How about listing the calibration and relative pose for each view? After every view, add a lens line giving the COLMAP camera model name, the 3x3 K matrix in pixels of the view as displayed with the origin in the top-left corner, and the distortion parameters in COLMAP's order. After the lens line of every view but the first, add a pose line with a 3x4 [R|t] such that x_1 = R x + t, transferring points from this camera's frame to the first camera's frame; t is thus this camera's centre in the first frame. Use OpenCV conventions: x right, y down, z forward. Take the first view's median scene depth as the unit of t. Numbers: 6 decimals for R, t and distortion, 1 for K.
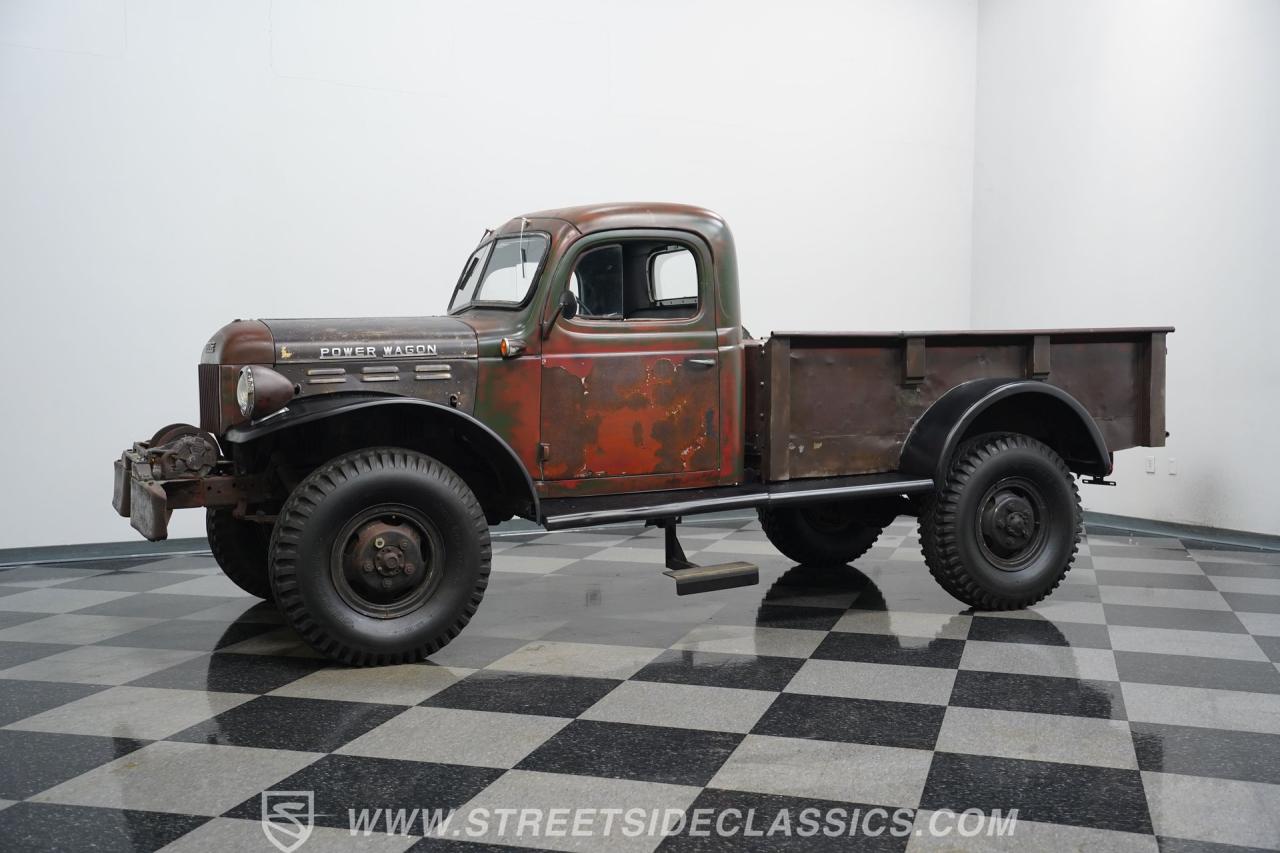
lens RADIAL K [[1403.2, 0, 640.0], [0, 1403.2, 426.5], [0, 0, 1]] dist [0.098185, 0.014582]
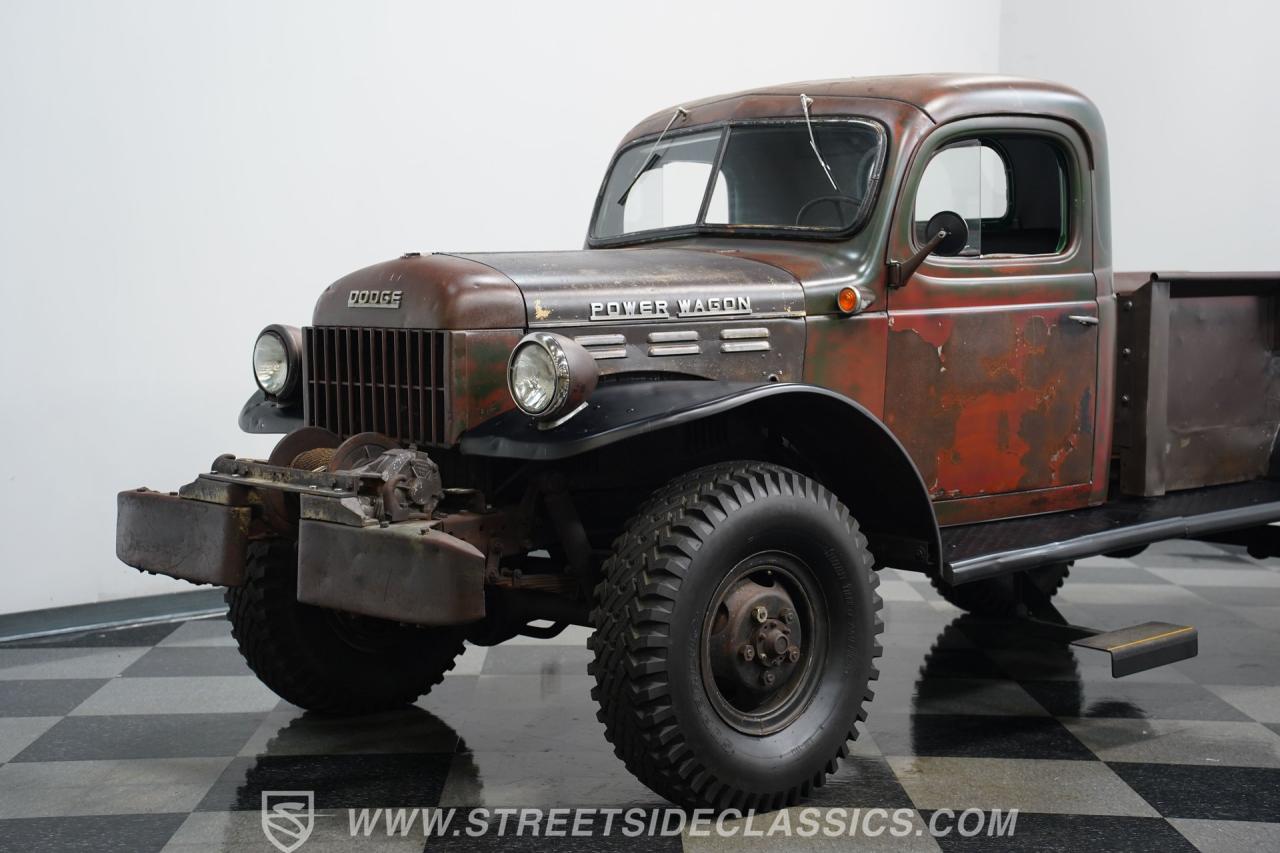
lens RADIAL K [[2090.0, 0, 640.0], [0, 2090.0, 426.5], [0, 0, 1]] dist [0.376166, 0.135623]
pose [[0.953441, -0.016276, 0.301140, -0.476860], [0.011380, 0.999773, 0.018003, -0.017133], [-0.301365, -0.013737, 0.953410, 0.116402]]
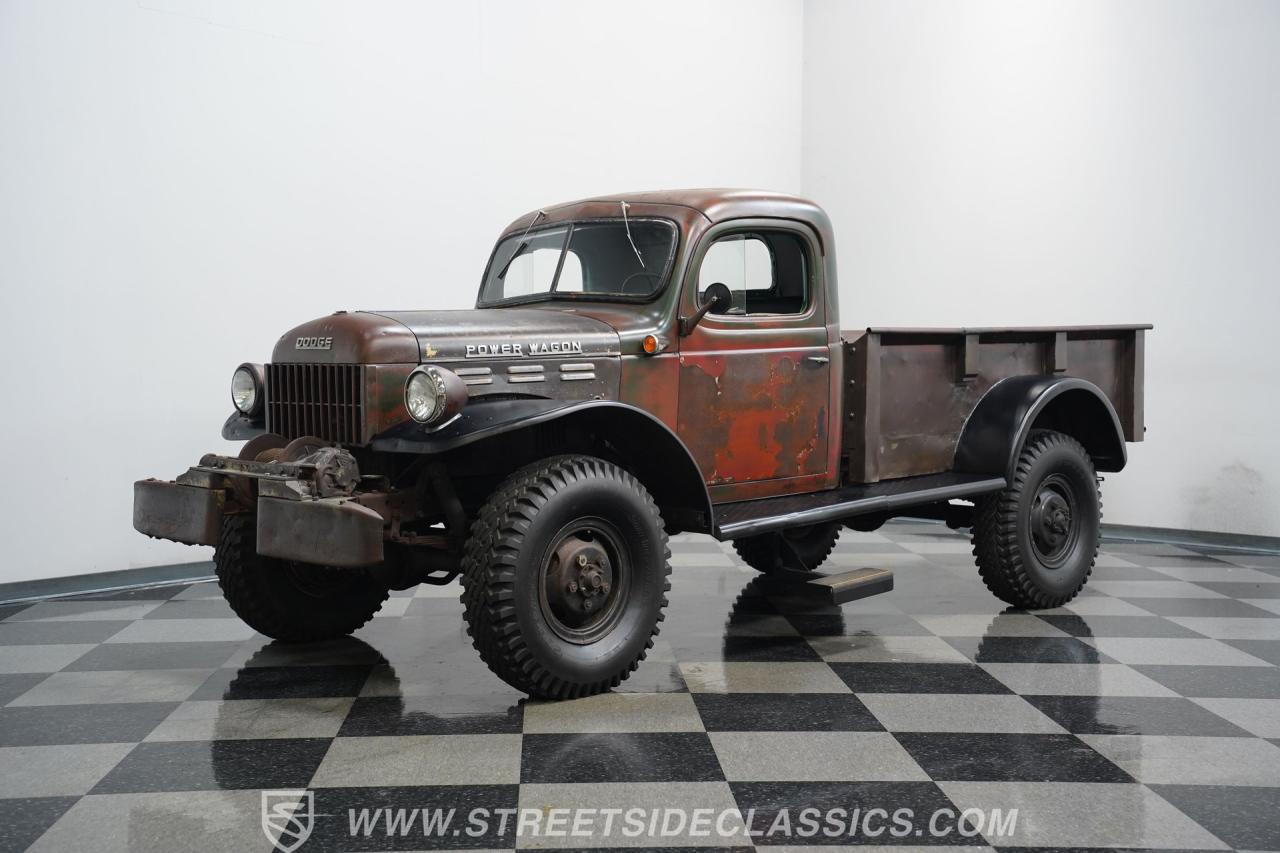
lens RADIAL K [[1634.9, 0, 640.0], [0, 1634.9, 426.5], [0, 0, 1]] dist [0.185543, 0.039361]
pose [[0.941453, -0.014860, 0.336818, -0.464511], [0.015843, 0.999874, -0.000171, -0.002549], [-0.336773, 0.005497, 0.941570, -0.003317]]
